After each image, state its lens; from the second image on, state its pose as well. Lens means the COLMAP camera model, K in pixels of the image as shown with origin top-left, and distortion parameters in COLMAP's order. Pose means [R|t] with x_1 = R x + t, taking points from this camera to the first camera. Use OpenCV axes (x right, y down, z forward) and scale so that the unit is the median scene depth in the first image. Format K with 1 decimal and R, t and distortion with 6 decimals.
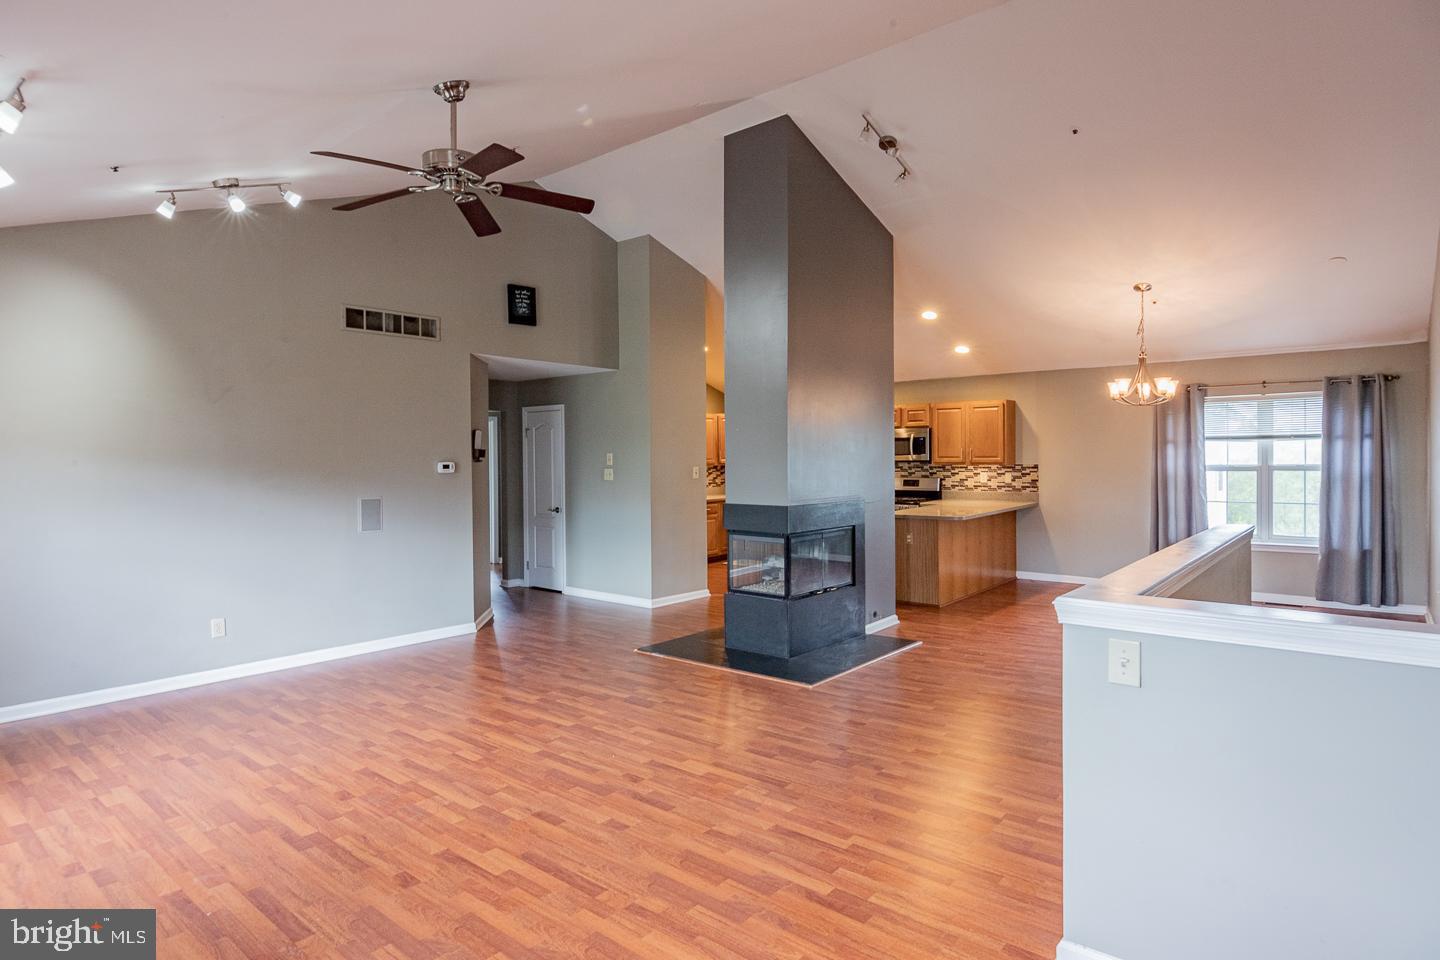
lens RADIAL K [[807.3, 0, 715.5], [0, 807.3, 467.9], [0, 0, 1]] dist [-0.000666, -0.008826]
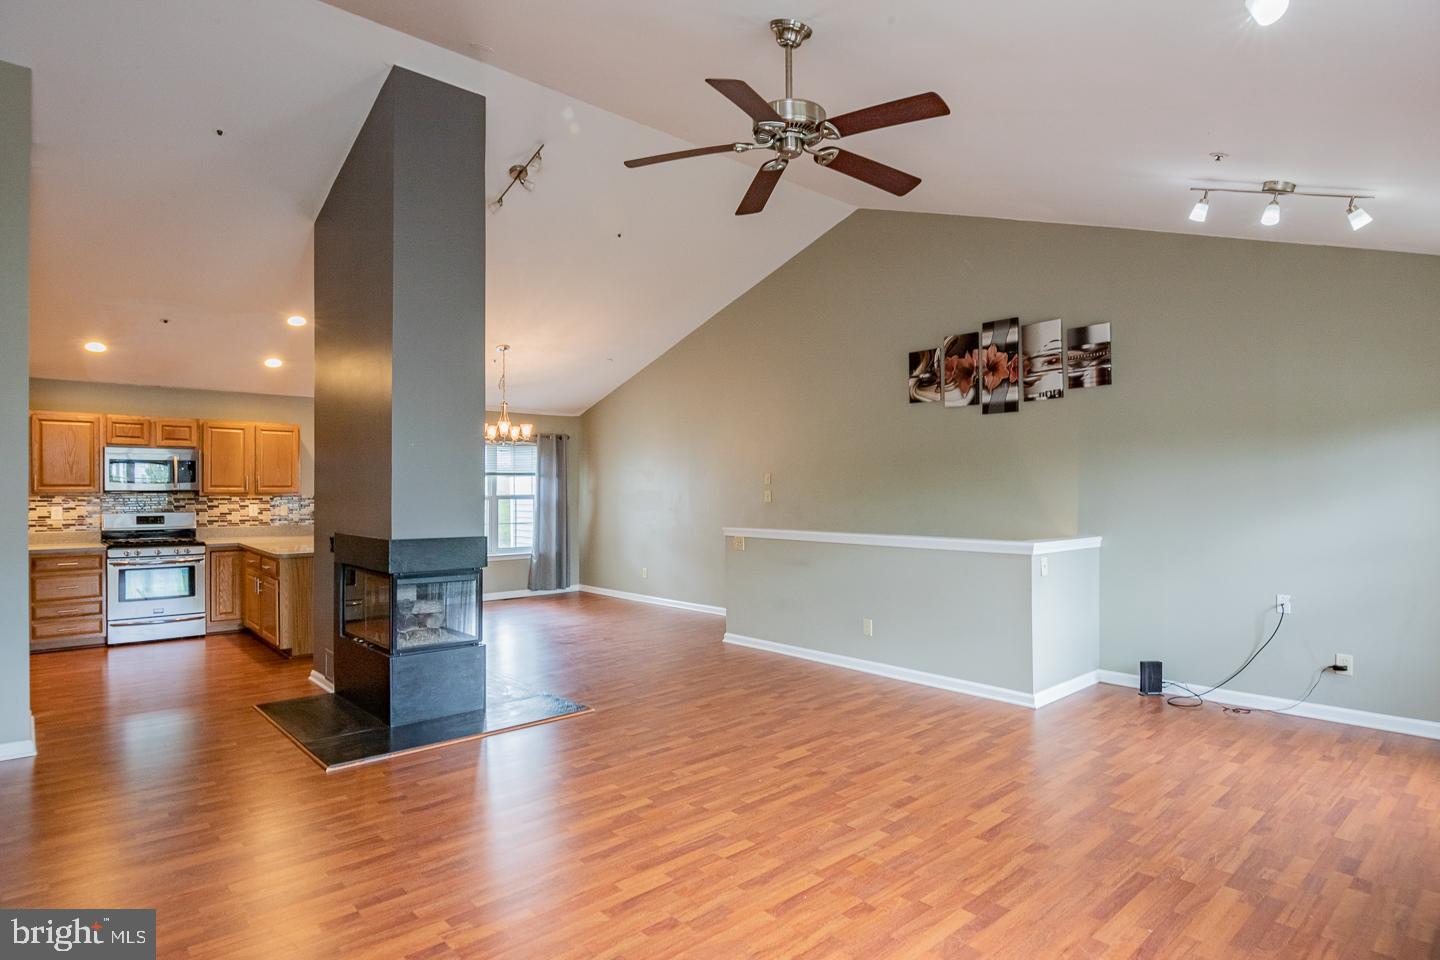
lens RADIAL K [[807.3, 0, 721.6], [0, 807.3, 493.1], [0, 0, 1]] dist [-0.000666, -0.008826]
pose [[0.106464, 0.006394, 0.994296, -1.078853], [0.012785, 0.999888, -0.007799, 0.015086], [-0.994234, 0.013542, 0.106370, 0.912733]]
